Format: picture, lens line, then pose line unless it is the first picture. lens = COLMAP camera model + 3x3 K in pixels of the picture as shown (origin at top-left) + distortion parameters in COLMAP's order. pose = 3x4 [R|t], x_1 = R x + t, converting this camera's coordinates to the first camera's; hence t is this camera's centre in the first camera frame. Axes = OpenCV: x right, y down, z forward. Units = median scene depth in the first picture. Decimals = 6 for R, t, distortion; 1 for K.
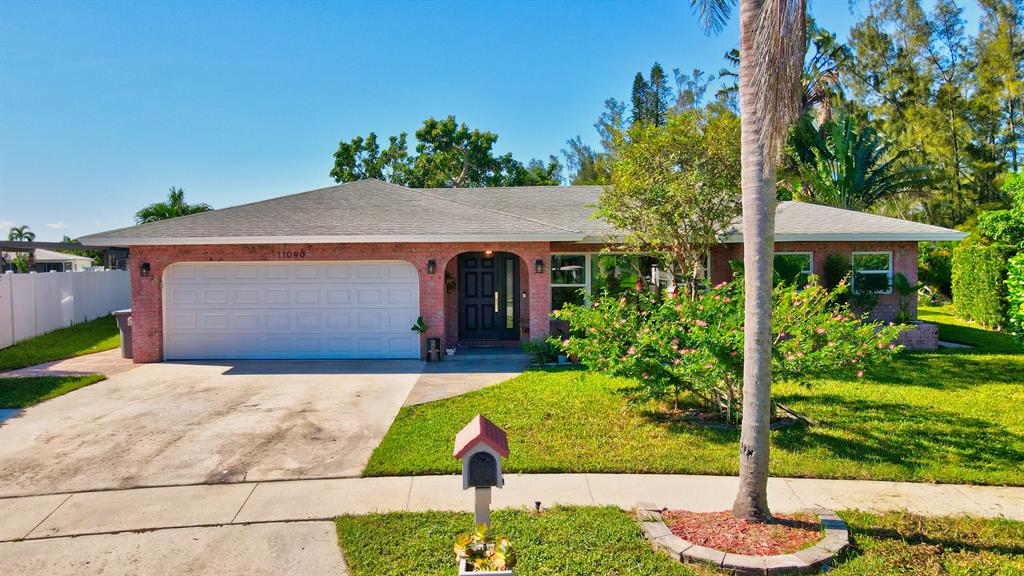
lens RADIAL K [[750.6, 0, 512.0], [0, 750.6, 288.0], [0, 0, 1]] dist [0.014047, 0.002636]
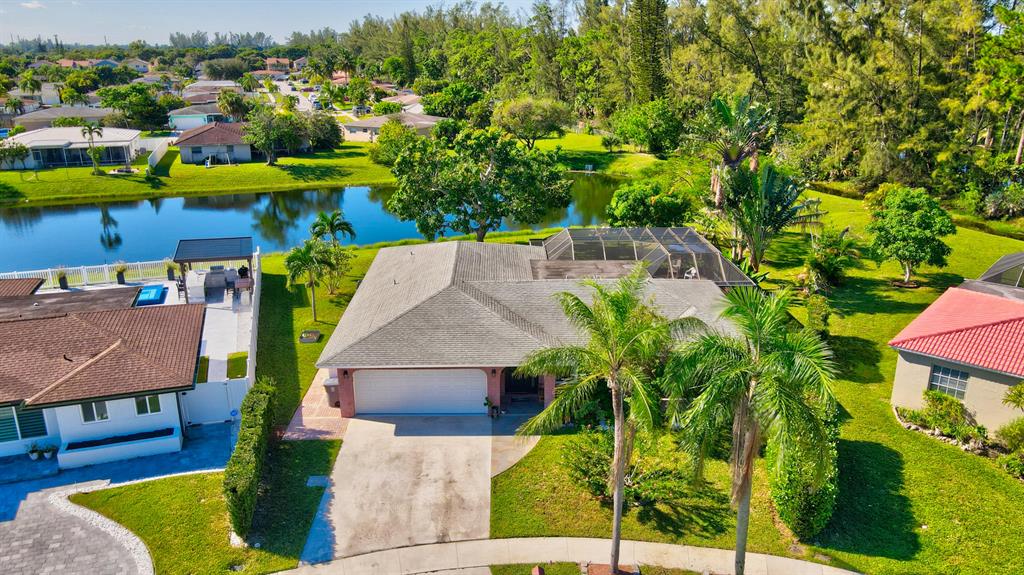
lens RADIAL K [[750.6, 0, 512.0], [0, 750.6, 287.5], [0, 0, 1]] dist [0.014047, 0.002636]
pose [[0.999964, -0.006964, -0.004913, -0.088910], [0.008025, 0.963515, 0.267535, -1.392080], [0.002871, -0.267565, 0.963536, -1.469400]]
